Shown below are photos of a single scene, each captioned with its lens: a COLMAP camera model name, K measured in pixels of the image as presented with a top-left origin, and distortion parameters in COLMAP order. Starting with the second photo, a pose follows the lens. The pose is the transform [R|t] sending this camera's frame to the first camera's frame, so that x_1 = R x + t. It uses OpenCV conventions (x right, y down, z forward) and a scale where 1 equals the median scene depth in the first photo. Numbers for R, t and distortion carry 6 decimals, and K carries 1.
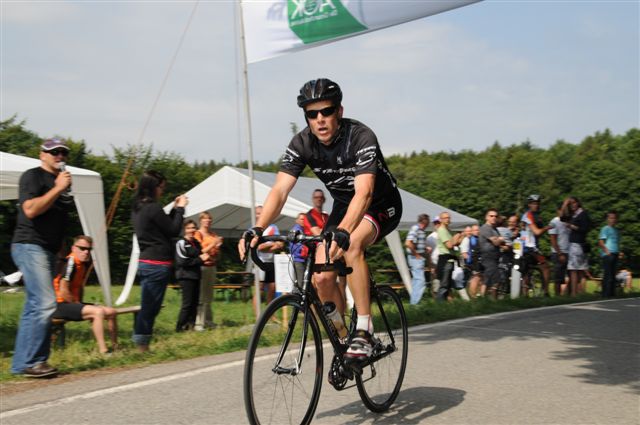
lens RADIAL K [[972.6, 0, 310.4], [0, 972.6, 211.8], [0, 0, 1]] dist [0.232274, 0.000000]
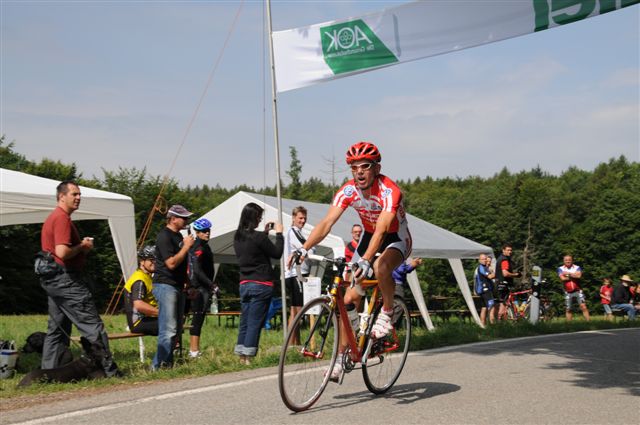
lens RADIAL K [[870.3, 0, 352.1], [0, 870.3, 207.4], [0, 0, 1]] dist [0.196756, 0.000000]
pose [[0.999846, 0.006991, -0.016087, 0.054353], [-0.007428, 0.999601, -0.027242, -0.008869], [0.015890, 0.027358, 0.999499, 0.149908]]
